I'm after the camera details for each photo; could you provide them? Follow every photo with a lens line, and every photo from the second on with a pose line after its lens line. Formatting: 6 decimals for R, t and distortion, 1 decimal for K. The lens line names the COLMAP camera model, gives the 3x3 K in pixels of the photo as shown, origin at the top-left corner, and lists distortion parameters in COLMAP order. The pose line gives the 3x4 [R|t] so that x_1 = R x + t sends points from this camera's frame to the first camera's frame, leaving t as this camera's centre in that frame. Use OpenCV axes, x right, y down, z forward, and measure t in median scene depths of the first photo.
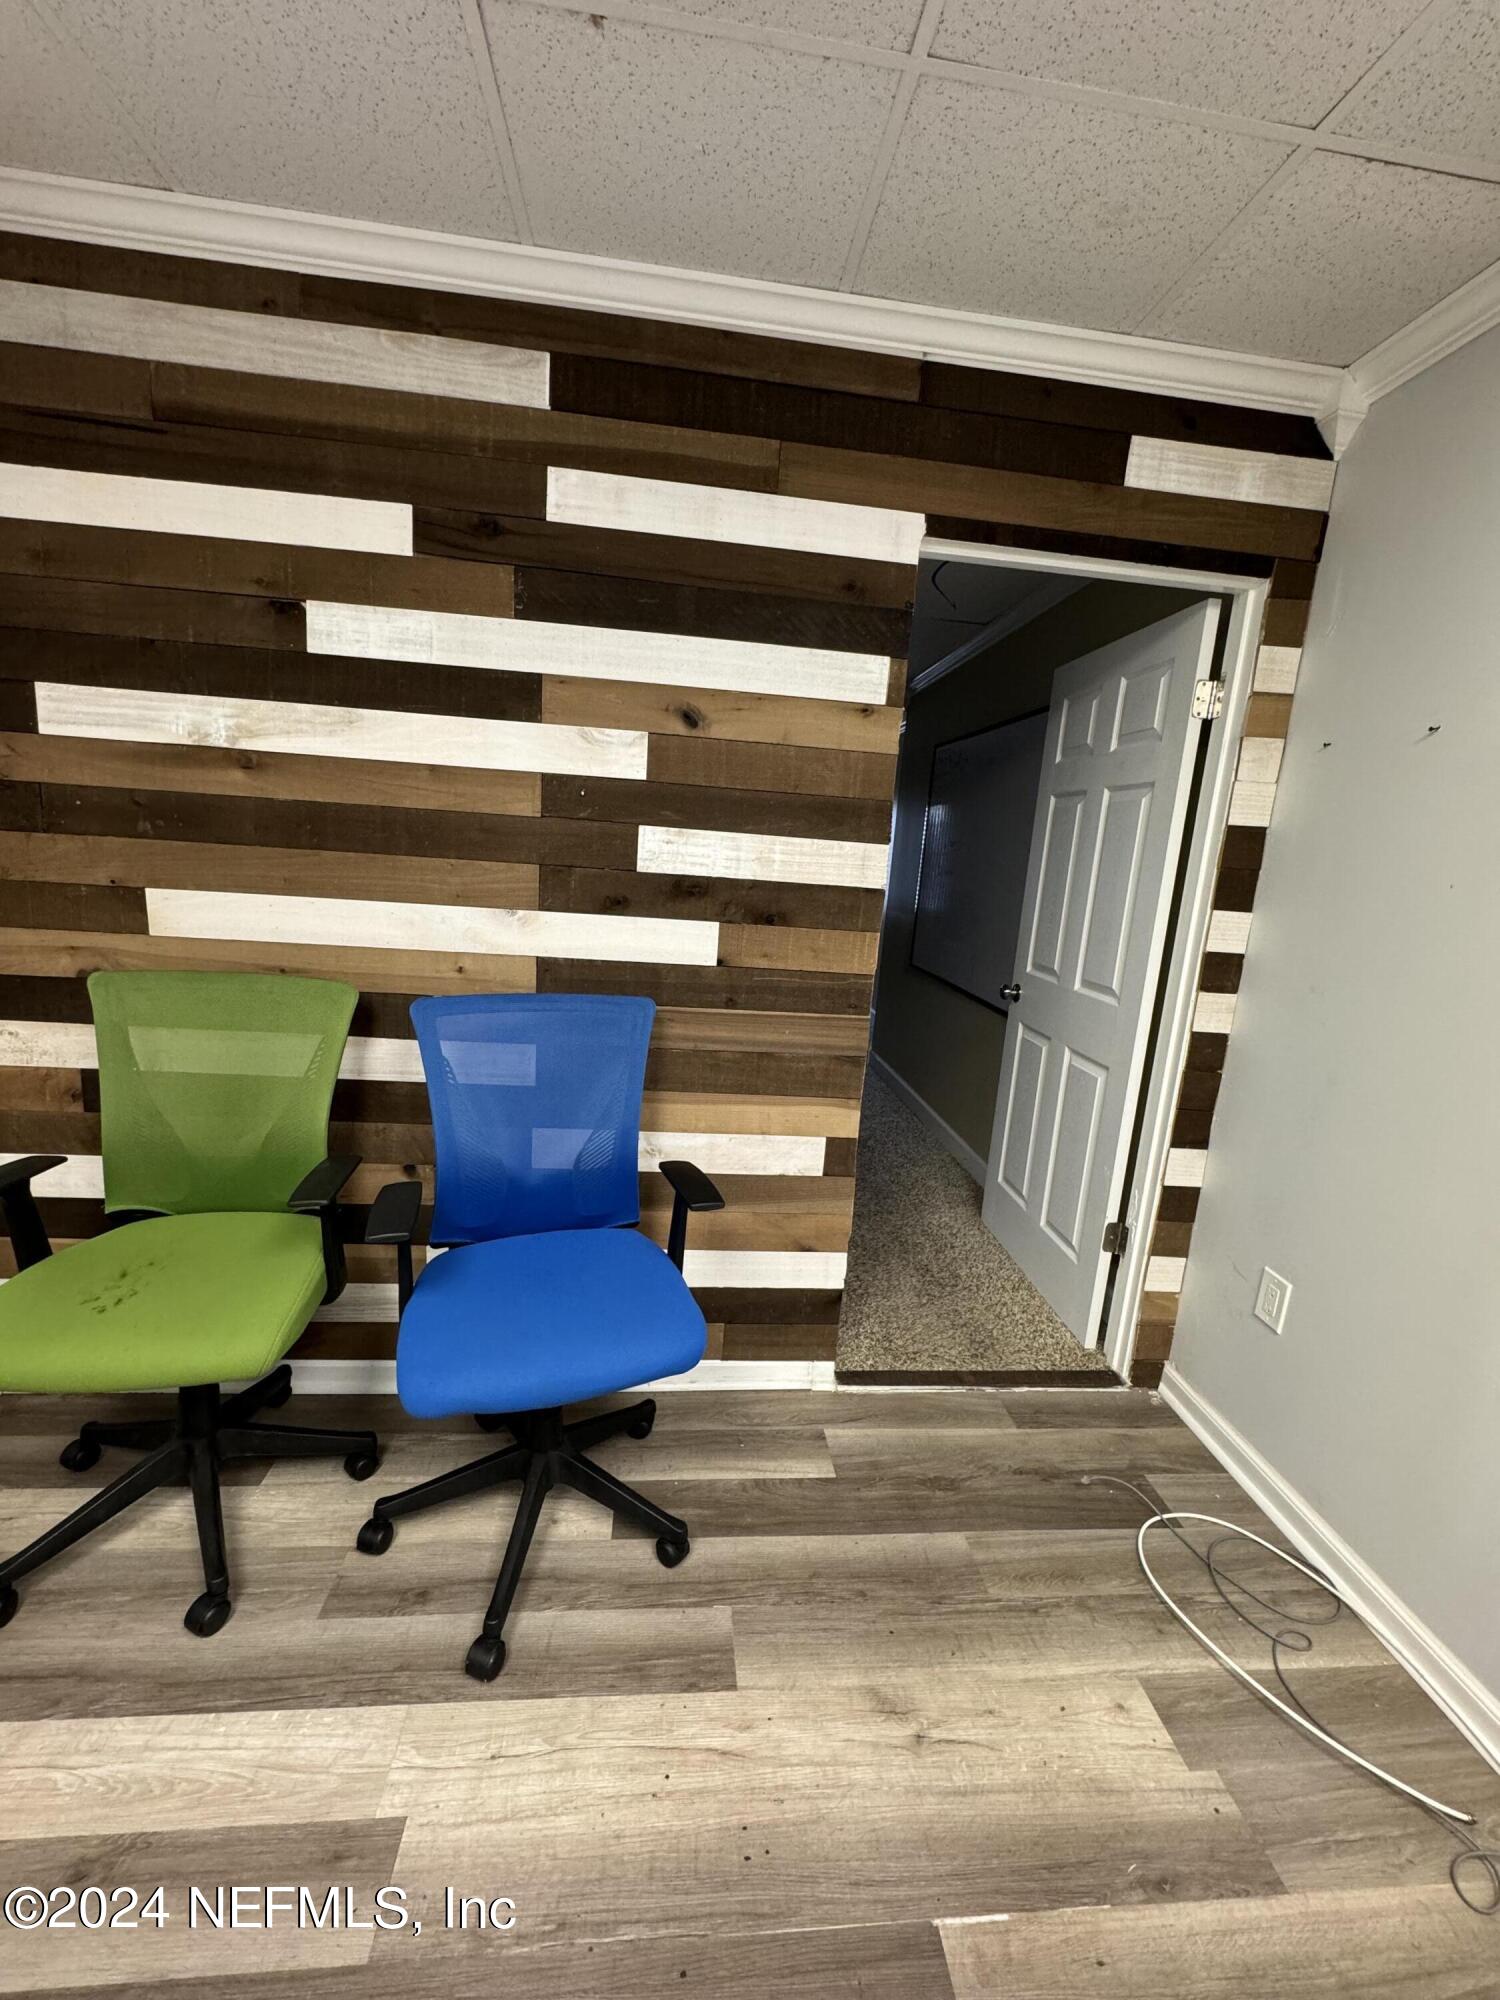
lens RADIAL K [[800.4, 0, 750.0], [0, 800.4, 1000.0], [0, 0, 1]] dist [-0.015298, 0.006560]
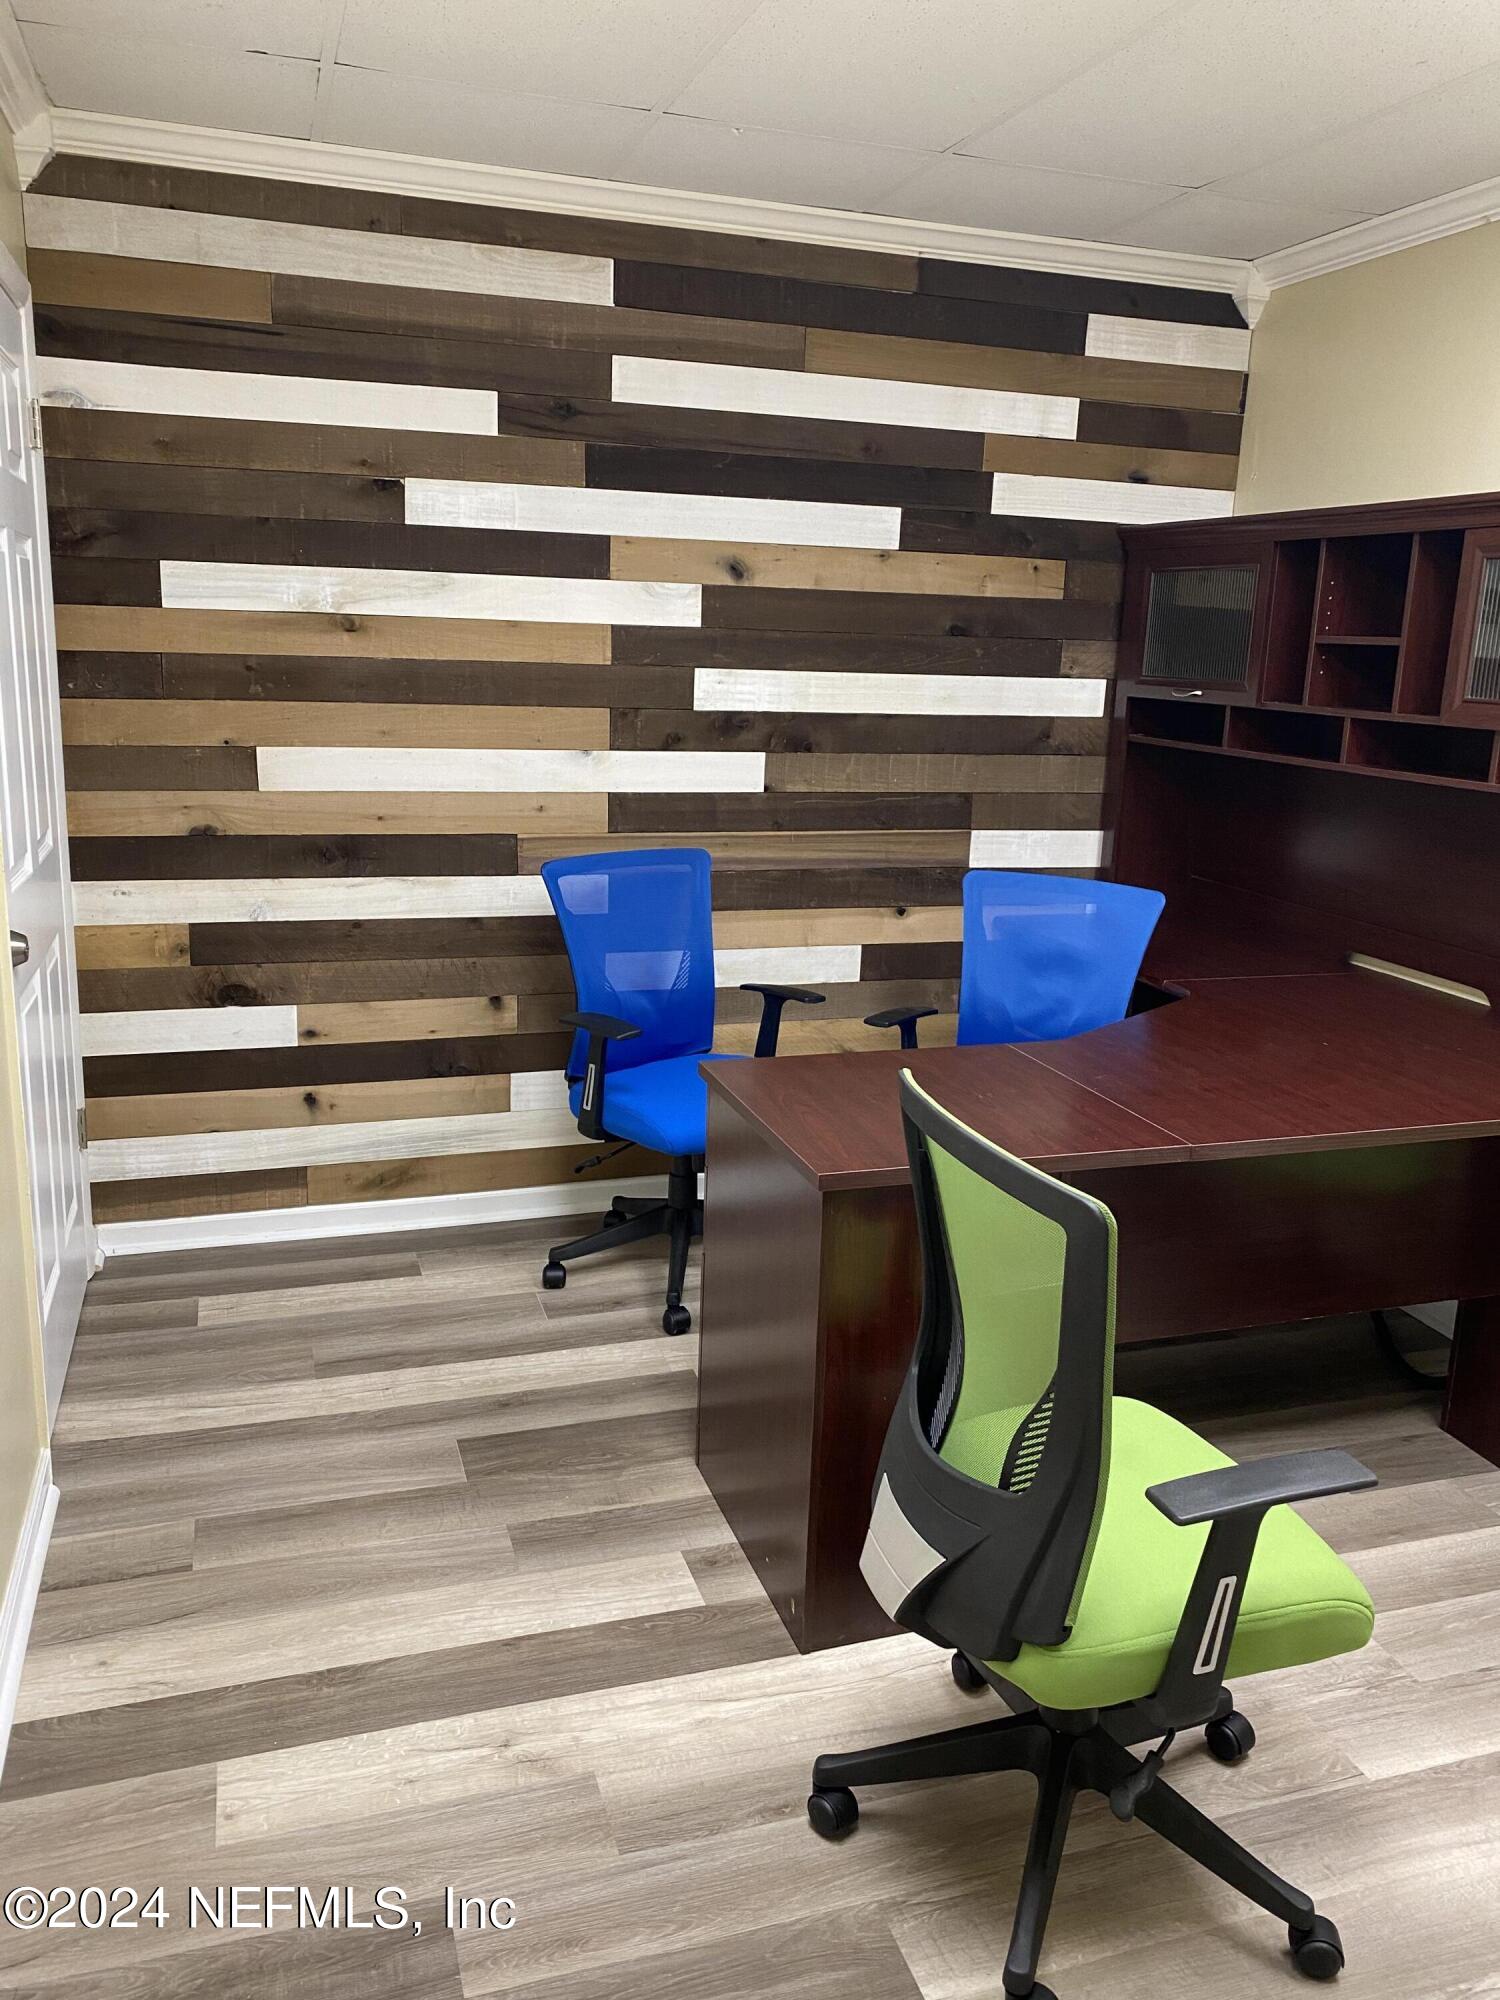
lens RADIAL K [[1536.8, 0, 750.0], [0, 1536.8, 1000.0], [0, 0, 1]] dist [-0.000262, 0.000867]
pose [[0.975730, -0.085850, 0.201448, -0.561146], [0.073746, 0.995034, 0.066855, 0.109687], [-0.206187, -0.050376, 0.977215, -1.186710]]
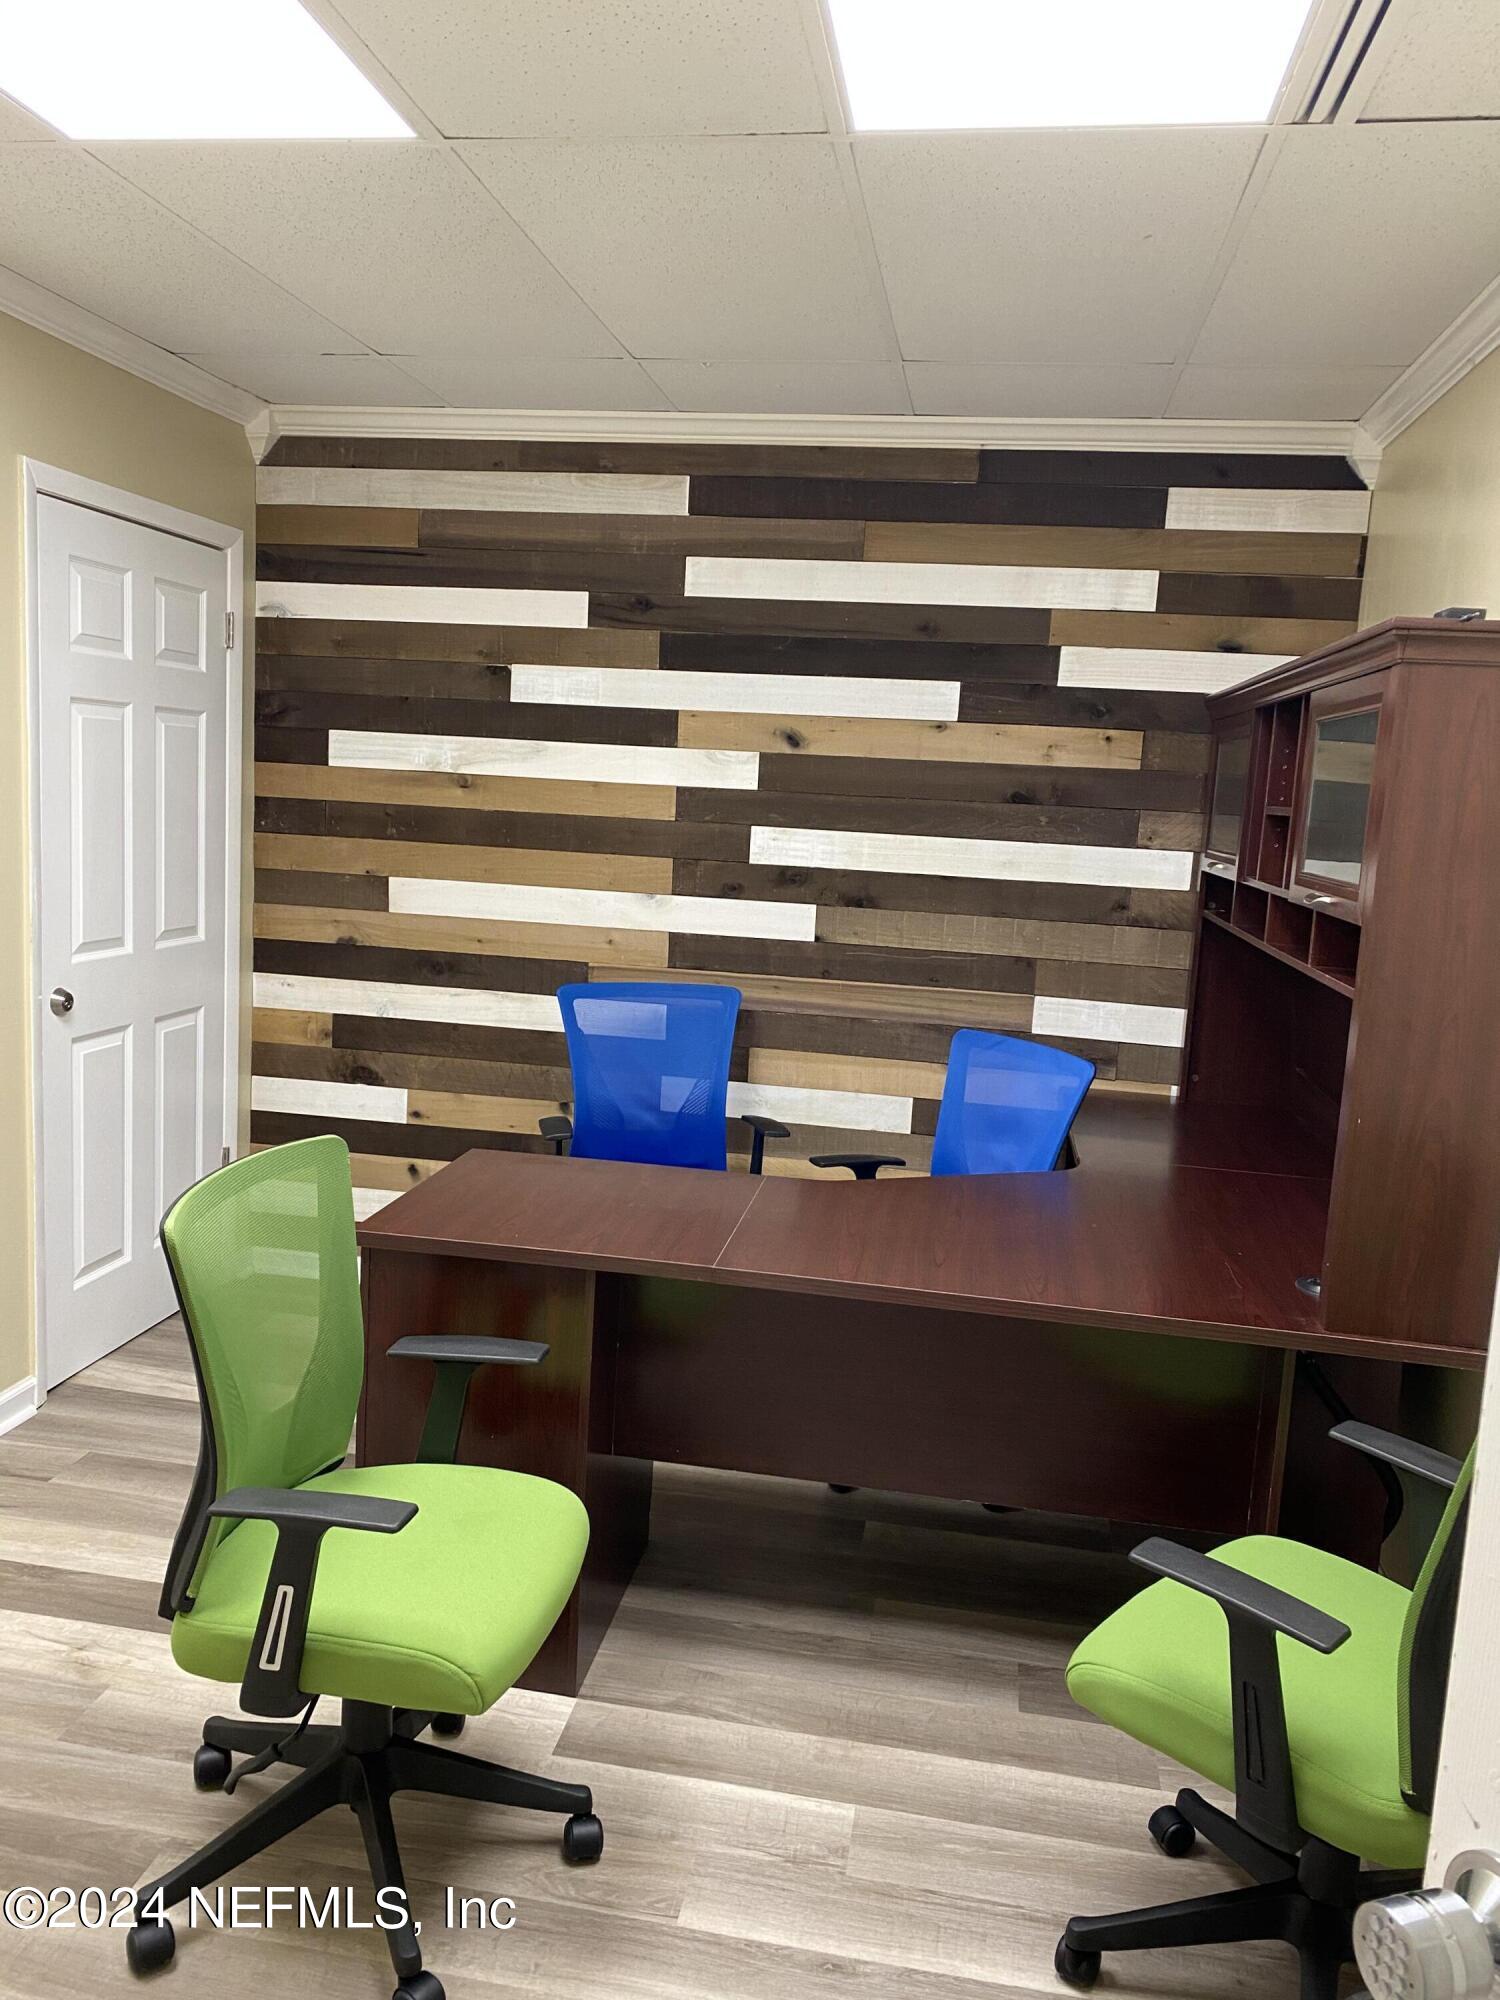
lens RADIAL K [[1536.5, 0, 747.6], [0, 1536.5, 1008.7], [0, 0, 1]] dist [0.029788, -0.043351]
pose [[0.963880, 0.020617, -0.265539, 0.512745], [-0.035620, 0.998022, -0.051808, 0.193531], [0.263946, 0.059395, 0.962707, -1.321621]]
